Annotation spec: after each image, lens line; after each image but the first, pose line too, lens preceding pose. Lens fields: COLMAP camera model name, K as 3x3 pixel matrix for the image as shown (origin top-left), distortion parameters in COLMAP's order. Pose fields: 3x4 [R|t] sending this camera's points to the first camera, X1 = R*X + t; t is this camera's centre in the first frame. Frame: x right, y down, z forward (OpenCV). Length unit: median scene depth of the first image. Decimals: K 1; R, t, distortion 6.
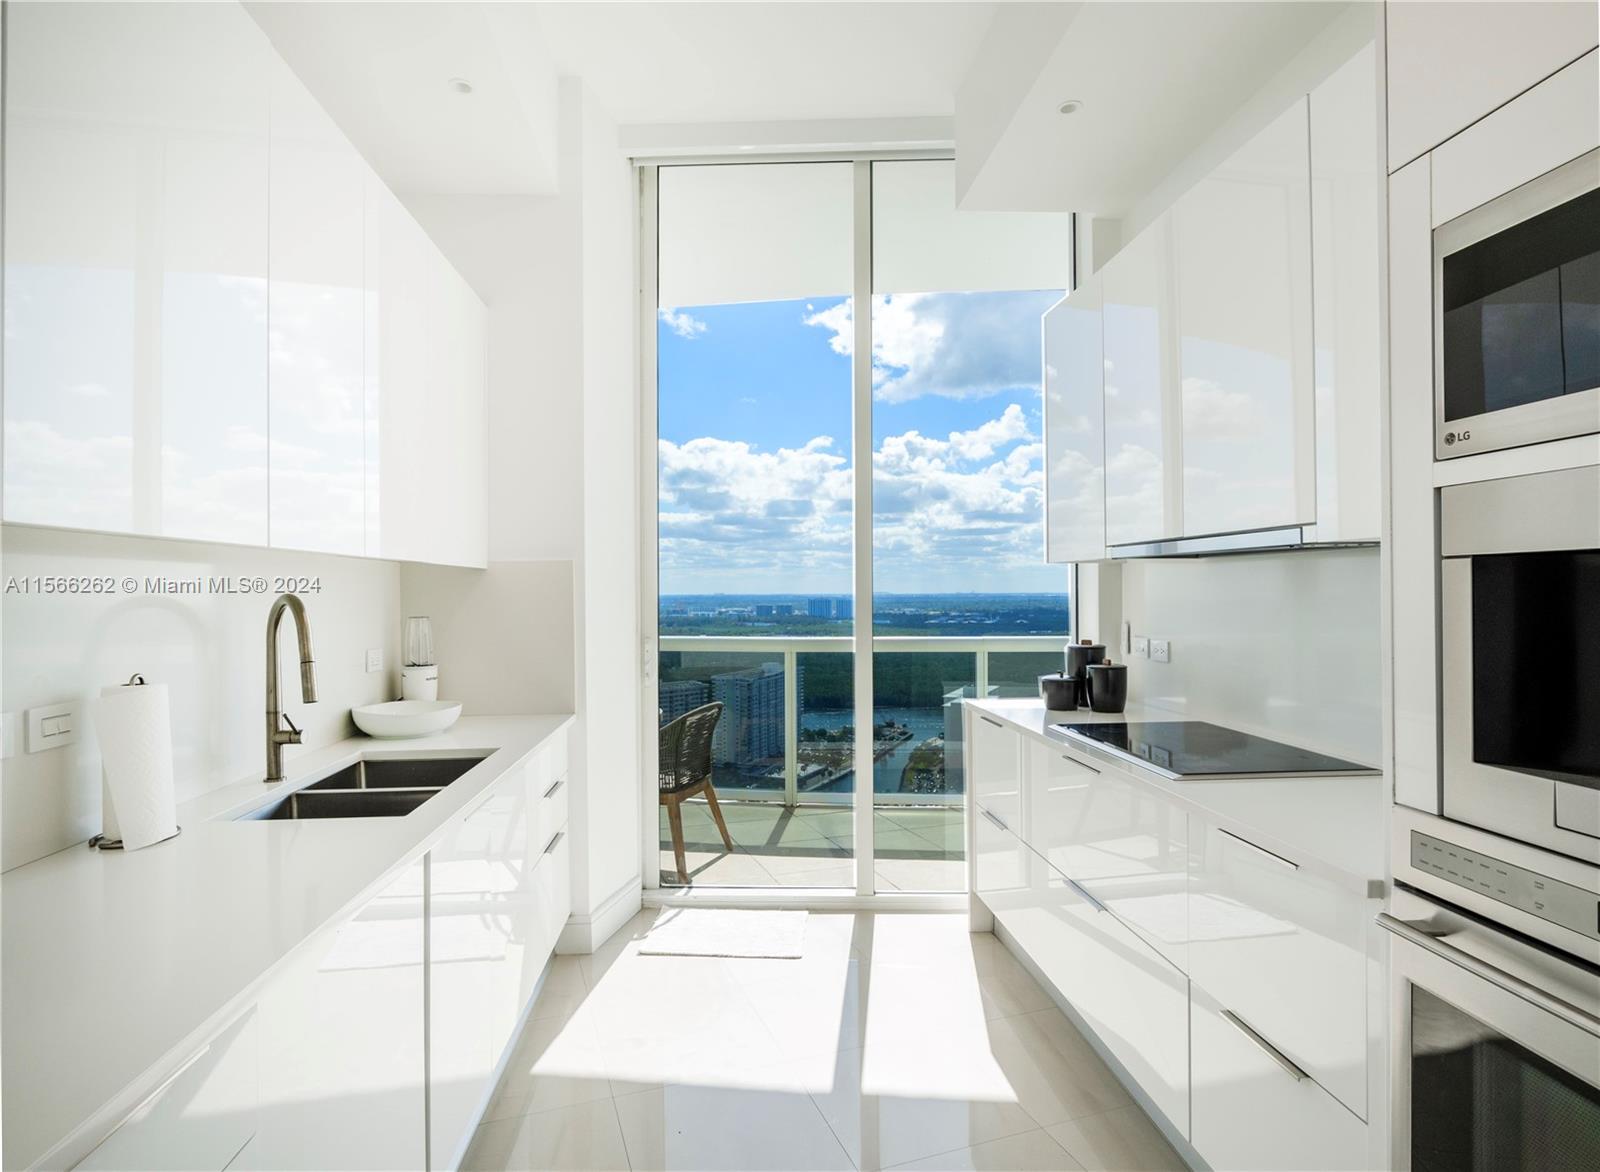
lens RADIAL K [[848.7, 0, 721.5], [0, 848.7, 587.9], [0, 0, 1]] dist [-0.005932, -0.002960]
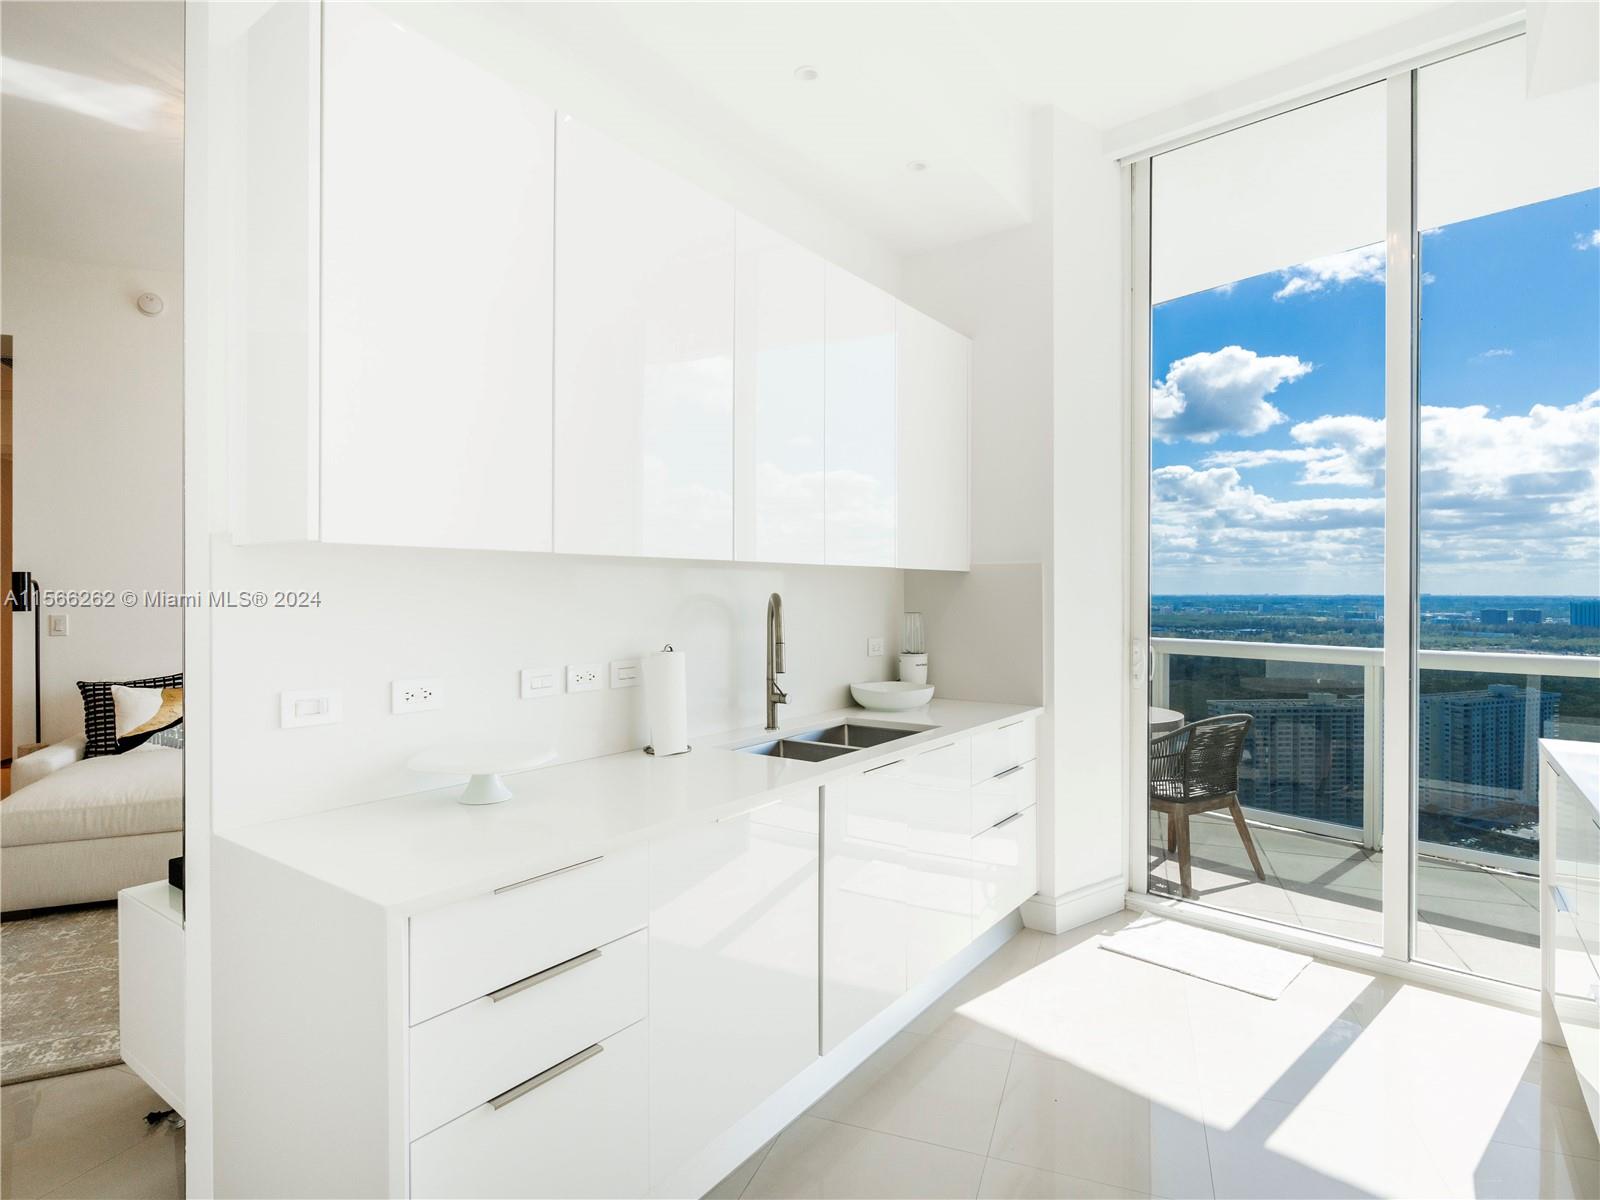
lens RADIAL K [[858.4, 0, 808.8], [0, 858.4, 588.5], [0, 0, 1]] dist [-0.003877, 0.001582]
pose [[0.764656, 0.004987, -0.644420, 0.268214], [-0.003038, 0.999987, 0.004134, -0.003207], [0.644432, -0.001204, 0.764661, -0.013173]]
